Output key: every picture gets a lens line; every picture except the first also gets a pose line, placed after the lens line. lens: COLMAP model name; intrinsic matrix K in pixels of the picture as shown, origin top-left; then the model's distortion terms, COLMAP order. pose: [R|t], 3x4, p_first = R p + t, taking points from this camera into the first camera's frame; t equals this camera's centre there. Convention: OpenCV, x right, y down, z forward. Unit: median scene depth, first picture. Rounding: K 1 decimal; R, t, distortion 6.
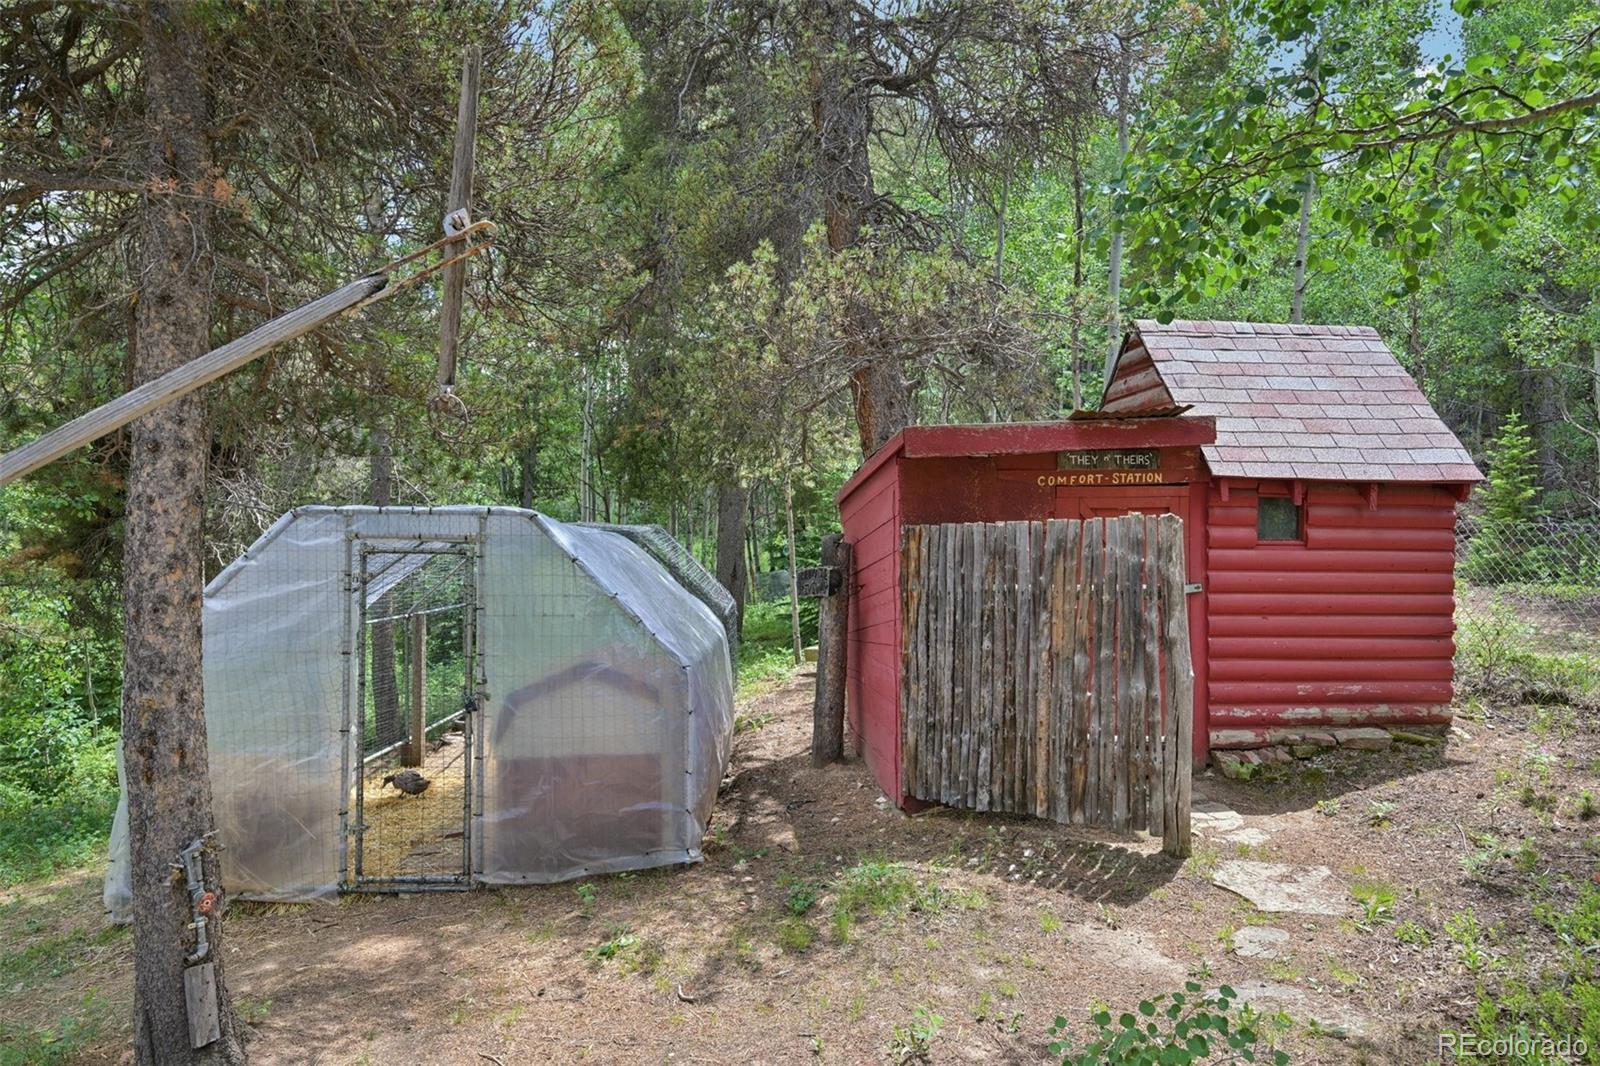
lens RADIAL K [[958.1, 0, 799.0], [0, 958.1, 534.9], [0, 0, 1]] dist [0.001596, 0.001061]
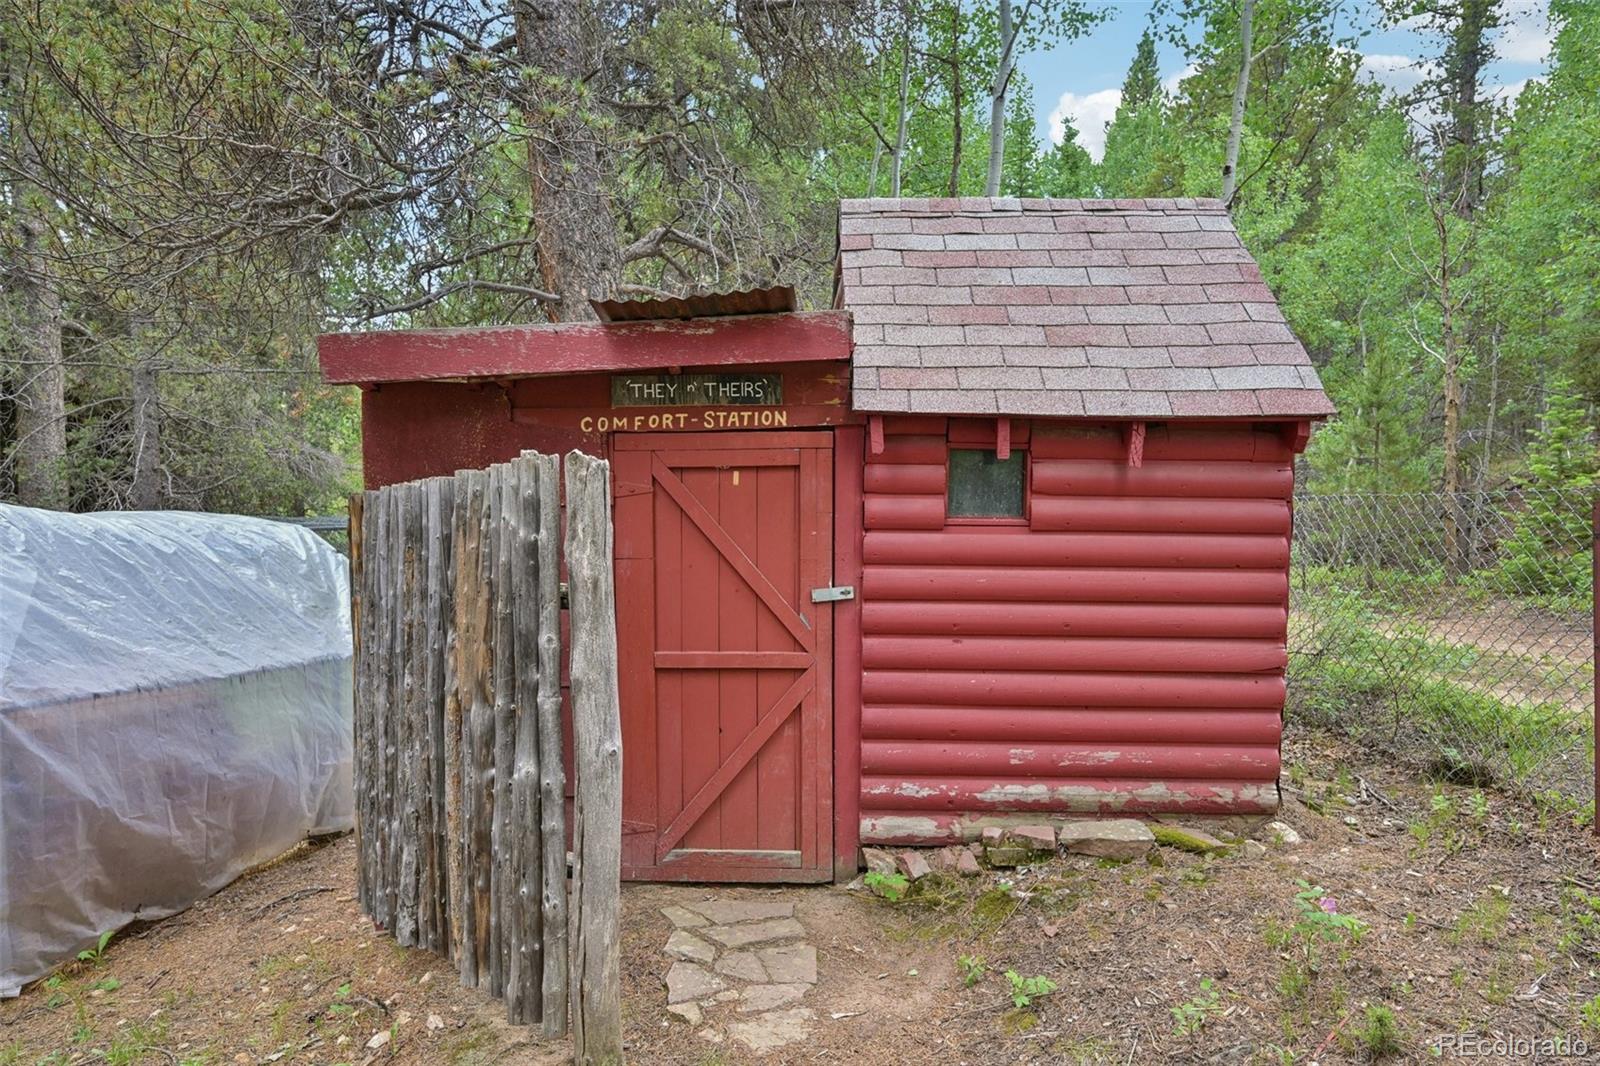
lens RADIAL K [[885.5, 0, 808.0], [0, 885.5, 591.0], [0, 0, 1]] dist [-0.003108, -0.000613]
pose [[0.992480, 0.004655, -0.122319, 0.461811], [0.000717, 0.999038, 0.043842, 0.028347], [0.122405, -0.043600, 0.991522, 0.415830]]
